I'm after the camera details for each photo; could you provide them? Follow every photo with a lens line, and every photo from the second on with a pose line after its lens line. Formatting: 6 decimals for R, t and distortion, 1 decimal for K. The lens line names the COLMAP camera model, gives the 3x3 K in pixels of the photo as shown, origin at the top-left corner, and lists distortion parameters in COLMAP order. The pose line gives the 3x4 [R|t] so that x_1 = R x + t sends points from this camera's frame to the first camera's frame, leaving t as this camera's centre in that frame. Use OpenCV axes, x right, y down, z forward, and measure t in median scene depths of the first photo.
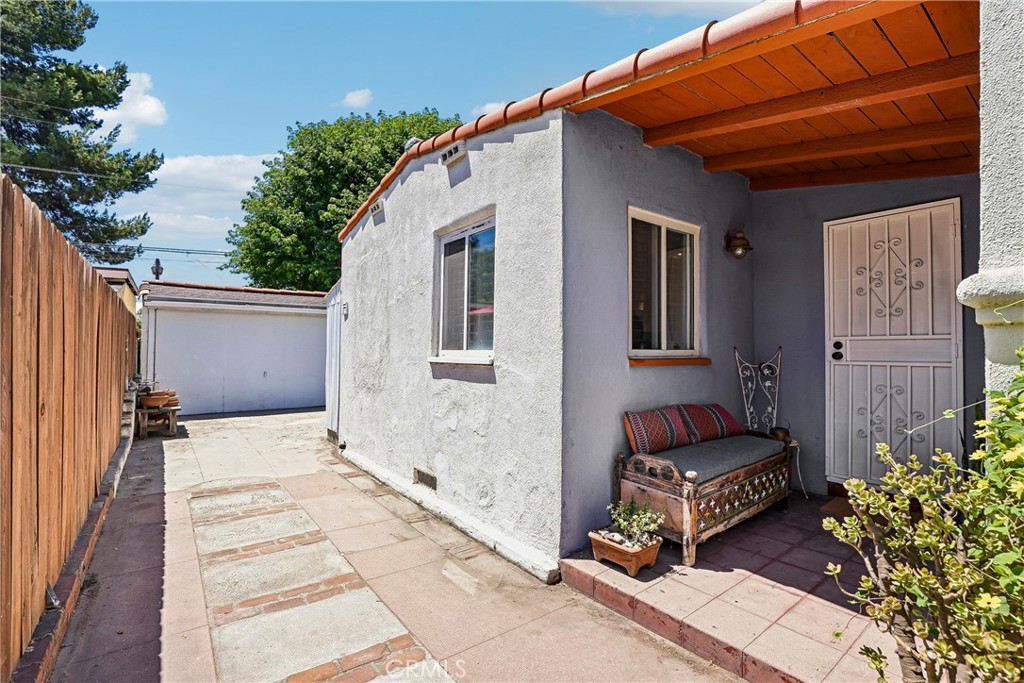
lens RADIAL K [[472.2, 0, 517.3], [0, 472.2, 346.0], [0, 0, 1]] dist [-0.027622, 0.001848]
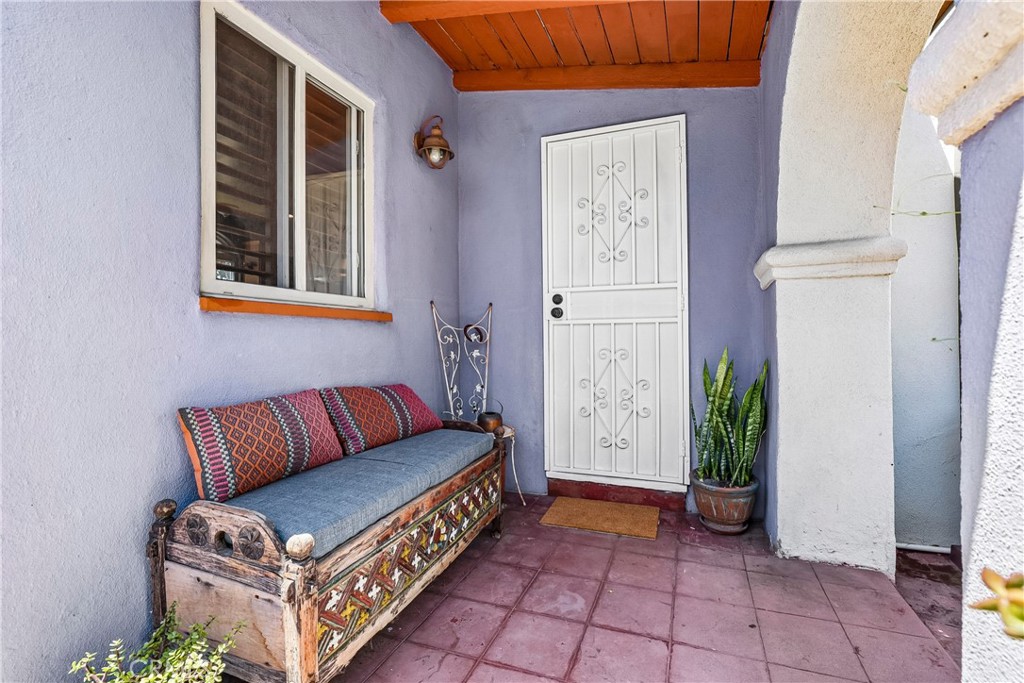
lens RADIAL K [[472.2, 0, 508.7], [0, 472.2, 342.2], [0, 0, 1]] dist [-0.027622, 0.001848]
pose [[0.861163, -0.010627, 0.508218, 0.252804], [0.005548, 0.999918, 0.011509, 0.067215], [-0.508299, -0.007091, 0.861152, 0.420720]]
